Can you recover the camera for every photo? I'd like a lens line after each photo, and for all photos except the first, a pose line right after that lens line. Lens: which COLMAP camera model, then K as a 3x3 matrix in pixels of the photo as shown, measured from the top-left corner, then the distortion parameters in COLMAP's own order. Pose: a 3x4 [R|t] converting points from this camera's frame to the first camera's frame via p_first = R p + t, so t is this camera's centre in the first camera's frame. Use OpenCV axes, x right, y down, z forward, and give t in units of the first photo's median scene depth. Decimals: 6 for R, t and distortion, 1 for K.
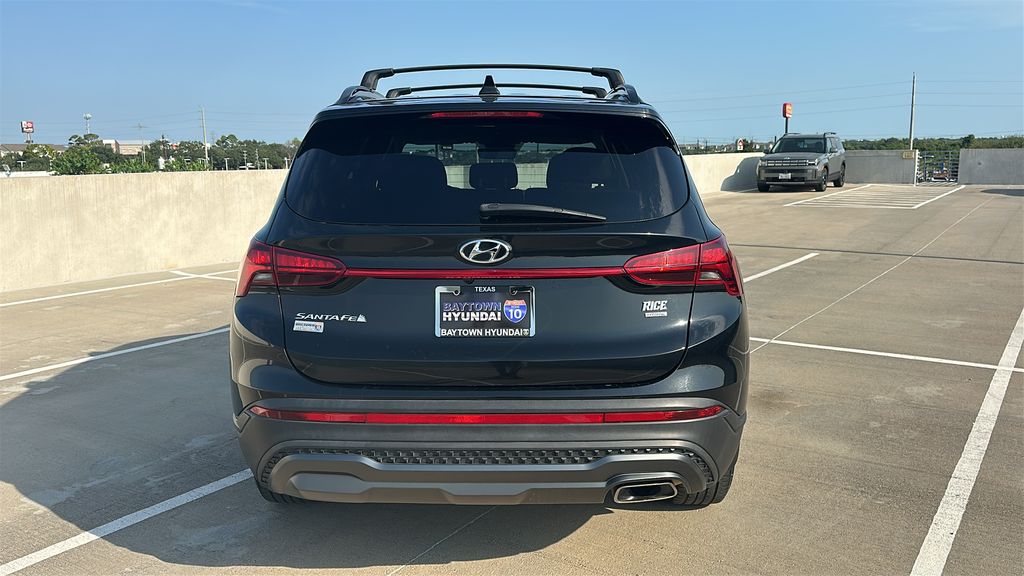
lens RADIAL K [[933.3, 0, 512.0], [0, 933.3, 288.0], [0, 0, 1]] dist [0.063144, -0.009798]
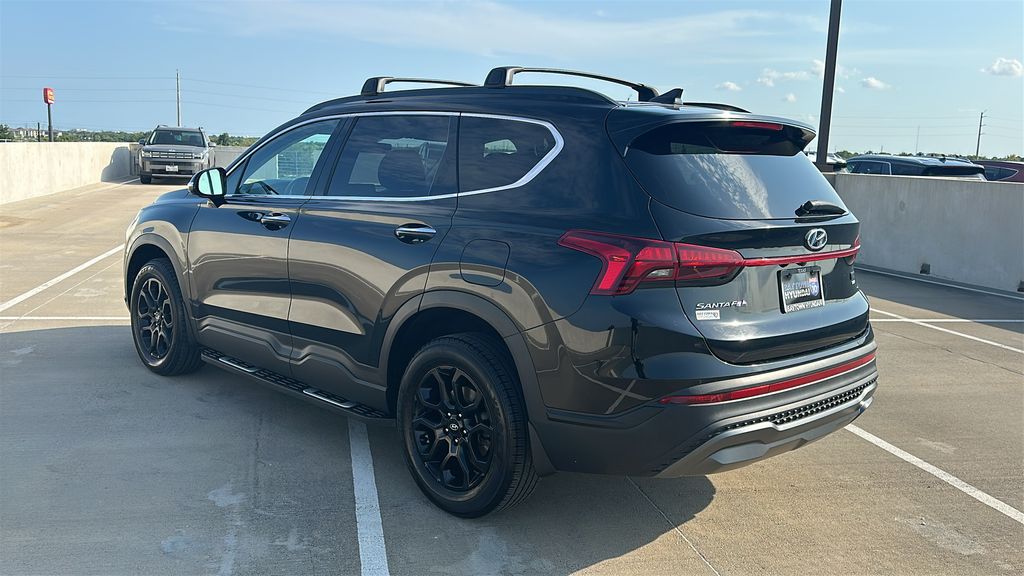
lens RADIAL K [[916.6, 0, 522.8], [0, 916.6, 289.2], [0, 0, 1]] dist [0.058667, -0.010451]
pose [[0.717541, -0.071377, 0.692849, -0.128419], [0.063887, 0.997287, 0.036576, -0.004676], [-0.693580, 0.018020, 0.720154, 0.046448]]
